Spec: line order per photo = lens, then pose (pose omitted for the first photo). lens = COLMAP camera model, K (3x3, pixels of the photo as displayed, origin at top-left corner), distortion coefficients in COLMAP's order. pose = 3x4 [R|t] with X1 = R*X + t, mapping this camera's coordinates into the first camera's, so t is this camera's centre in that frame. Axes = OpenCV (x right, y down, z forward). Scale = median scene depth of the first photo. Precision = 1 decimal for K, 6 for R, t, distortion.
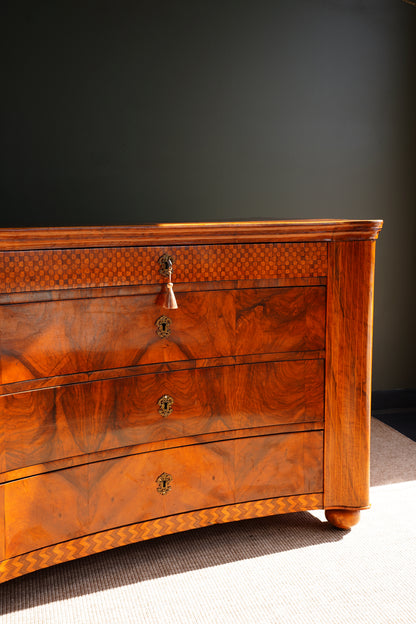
lens RADIAL K [[739.3, 0, 220.7], [0, 739.3, 314.4], [0, 0, 1]] dist [0.074695, 0.281304]
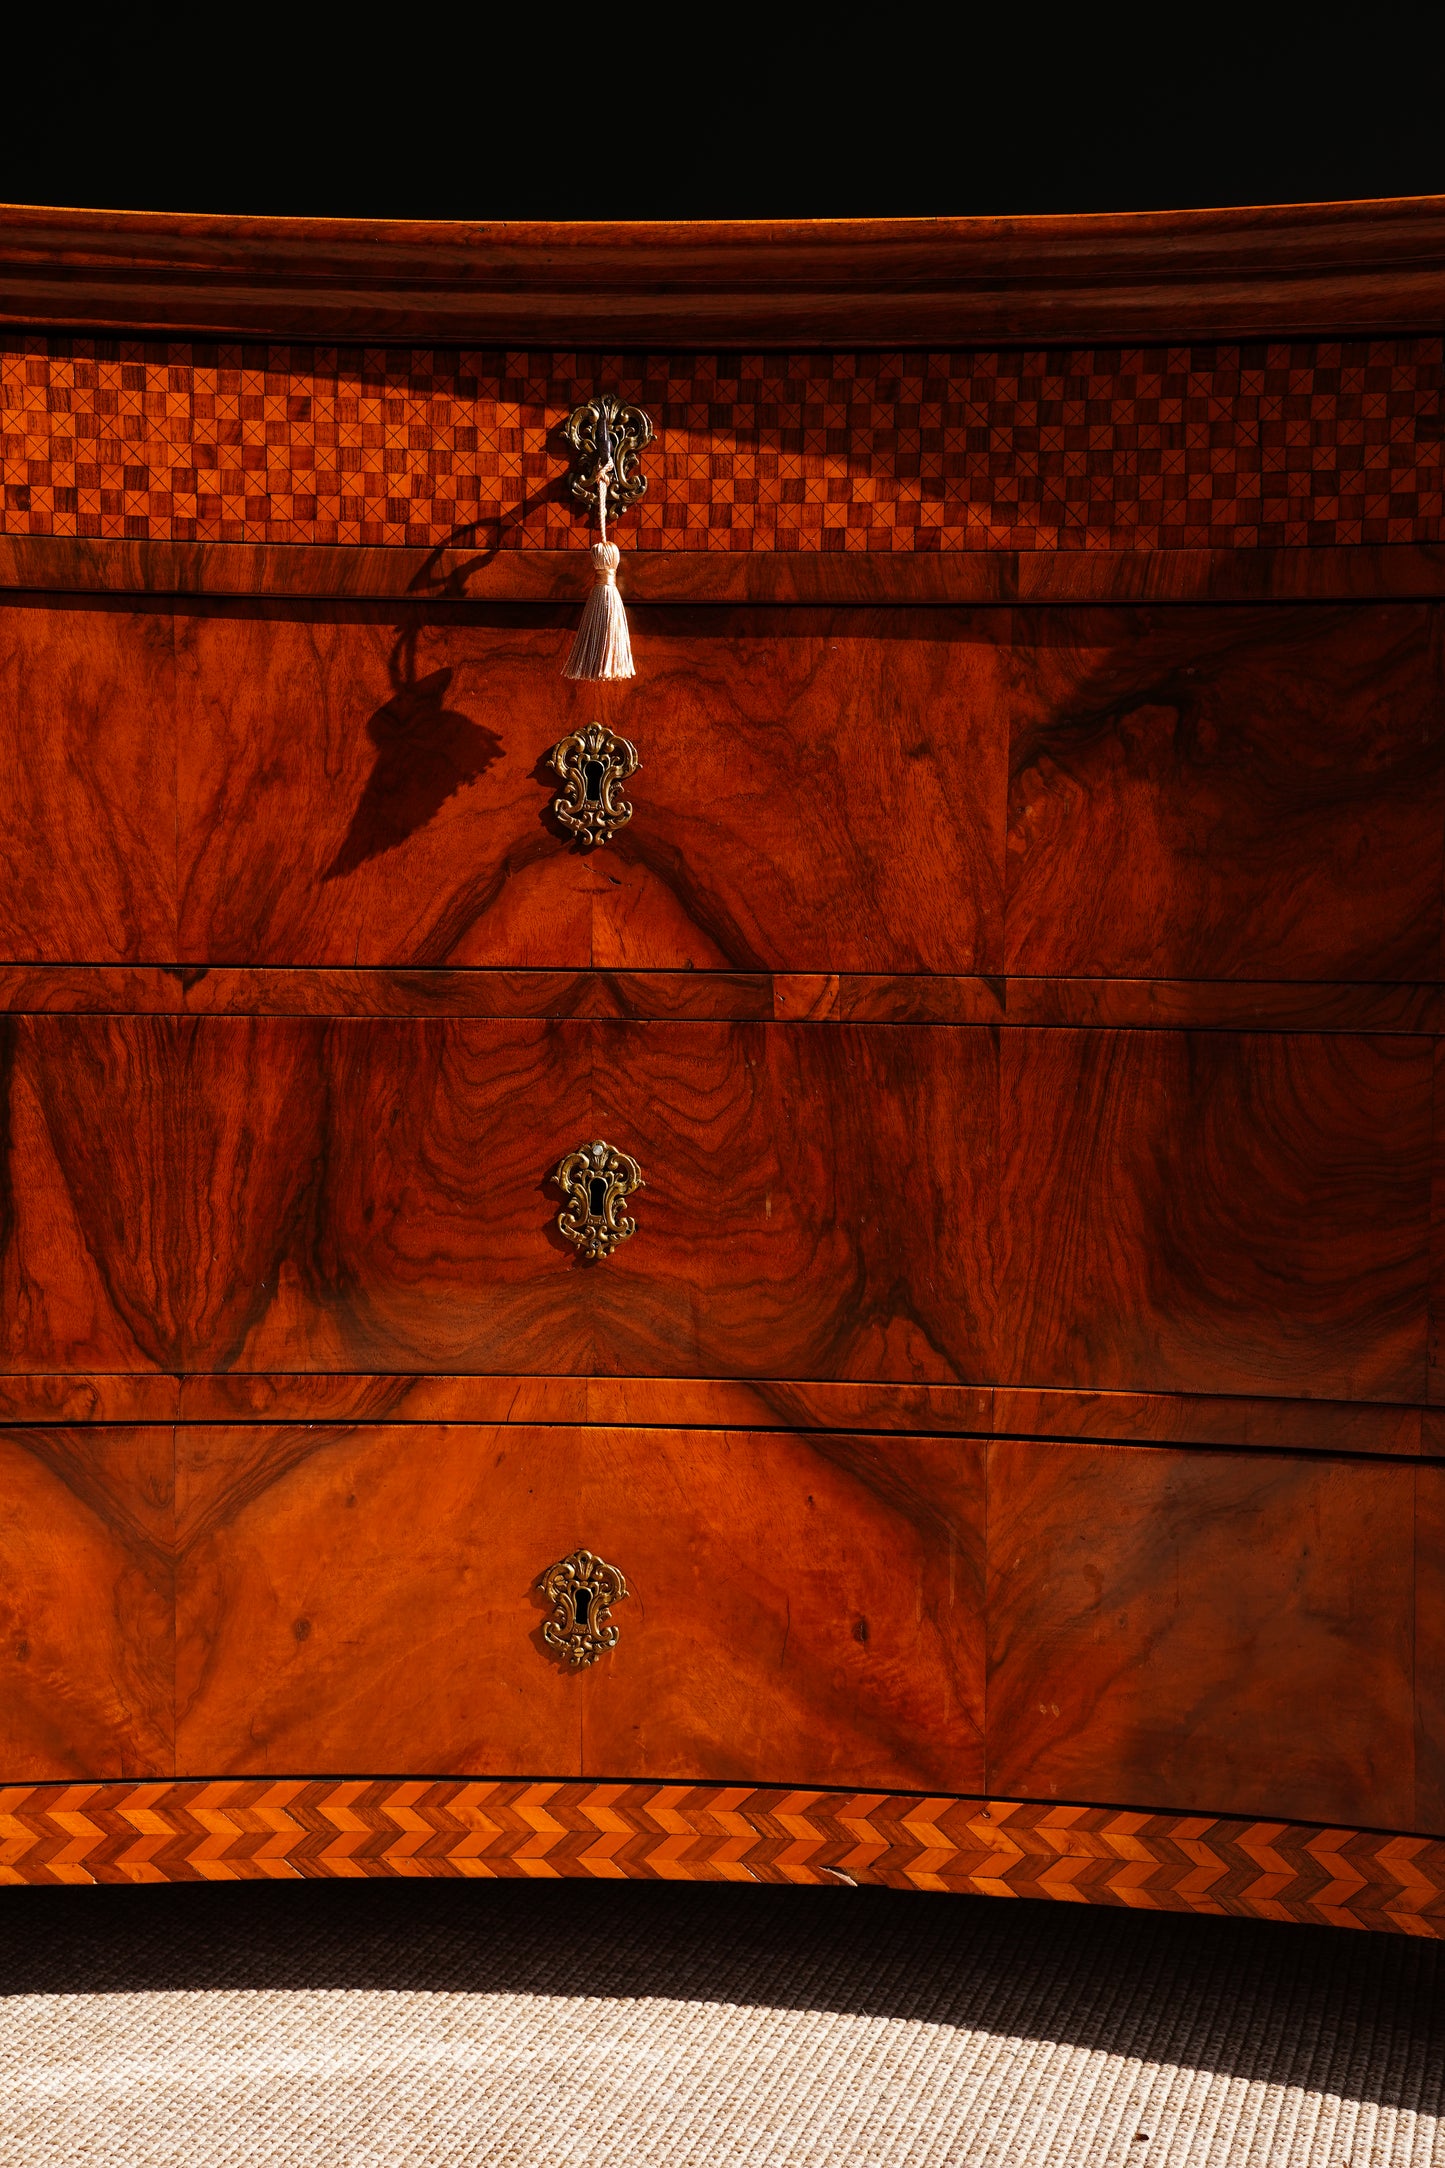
lens RADIAL K [[2568.4, 0, 766.5], [0, 2568.4, 1092.4], [0, 0, 1]] dist [0.074695, 0.281304]
pose [[0.874678, 0.051145, -0.481998, 0.277349], [-0.085569, 0.995092, -0.049691, 0.121116], [0.477091, 0.084708, 0.874762, 0.413049]]
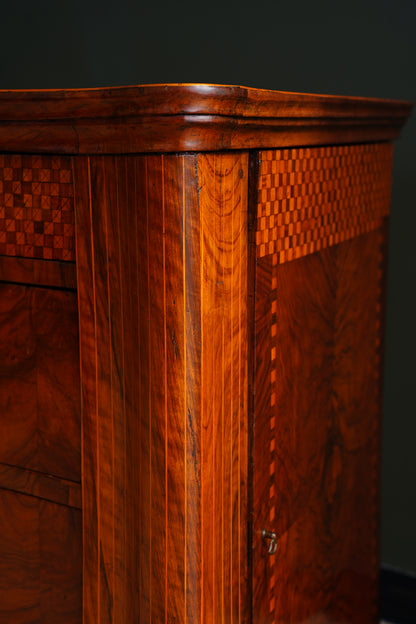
lens RADIAL K [[1013.9, 0, 208.3], [0, 1013.9, 314.5], [0, 0, 1]] dist [0.297019, 0.539478]
pose [[0.626003, 0.137966, -0.767519, 0.535537], [-0.120092, 0.989540, 0.079925, -0.072856], [0.770518, 0.042139, 0.636024, 0.774440]]
